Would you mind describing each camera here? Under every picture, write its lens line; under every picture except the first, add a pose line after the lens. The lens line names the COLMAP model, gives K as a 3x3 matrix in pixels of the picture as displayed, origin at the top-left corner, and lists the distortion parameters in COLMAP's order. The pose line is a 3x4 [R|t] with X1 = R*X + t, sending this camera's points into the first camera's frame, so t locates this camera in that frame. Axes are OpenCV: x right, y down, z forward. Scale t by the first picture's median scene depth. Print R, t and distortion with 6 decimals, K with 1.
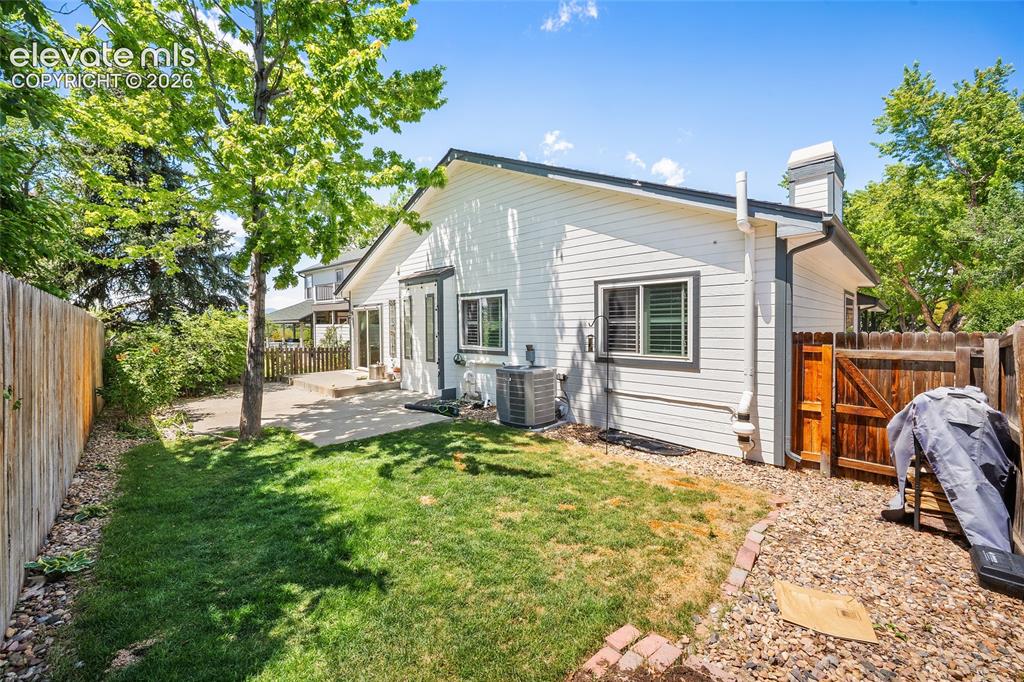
lens RADIAL K [[401.7, 0, 508.8], [0, 401.7, 336.0], [0, 0, 1]] dist [0.000458, 0.000008]
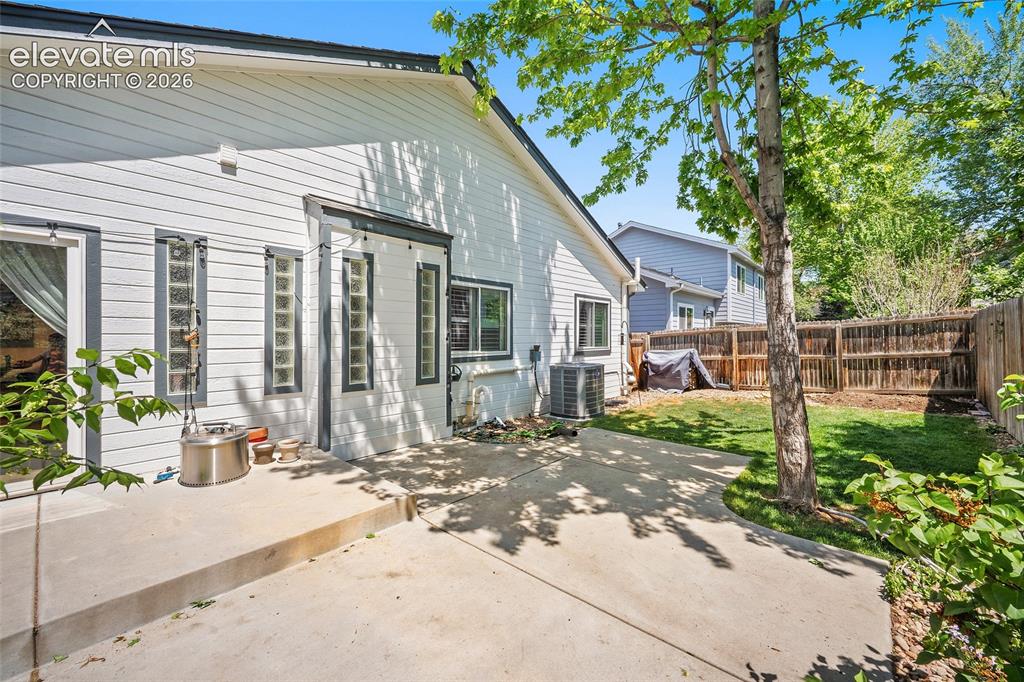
lens RADIAL K [[401.7, 0, 508.8], [0, 401.7, 336.0], [0, 0, 1]] dist [0.000458, 0.000008]
pose [[-0.054369, 0.008370, 0.998486, -0.821710], [0.024577, 0.999673, -0.007042, 0.004128], [-0.998218, 0.024157, -0.054557, 0.984742]]
